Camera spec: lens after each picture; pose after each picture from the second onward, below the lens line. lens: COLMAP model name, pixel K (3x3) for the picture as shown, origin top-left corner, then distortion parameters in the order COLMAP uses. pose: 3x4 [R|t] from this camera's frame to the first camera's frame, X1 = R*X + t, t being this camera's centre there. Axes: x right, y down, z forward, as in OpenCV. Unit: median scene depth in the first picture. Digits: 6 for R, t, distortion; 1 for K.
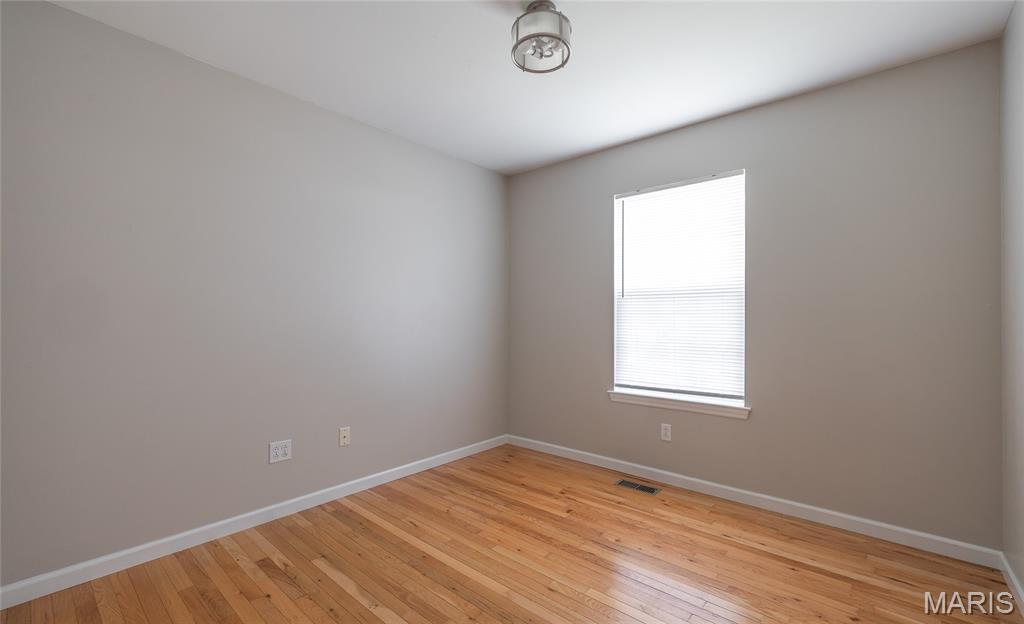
lens RADIAL K [[436.6, 0, 508.3], [0, 436.6, 313.9], [0, 0, 1]] dist [0.023551, 0.000135]
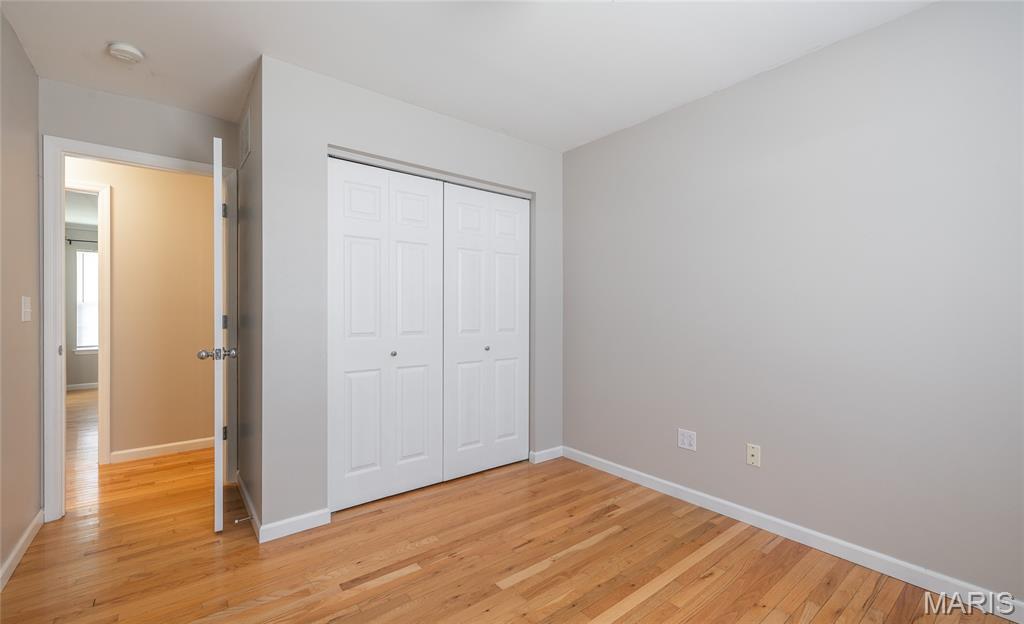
lens RADIAL K [[436.6, 0, 523.1], [0, 436.6, 310.7], [0, 0, 1]] dist [0.023551, 0.000135]
pose [[-0.199205, -0.019883, -0.979756, 0.665020], [0.023753, 0.999402, -0.025111, 0.011007], [0.979670, -0.028274, -0.198614, 0.874782]]
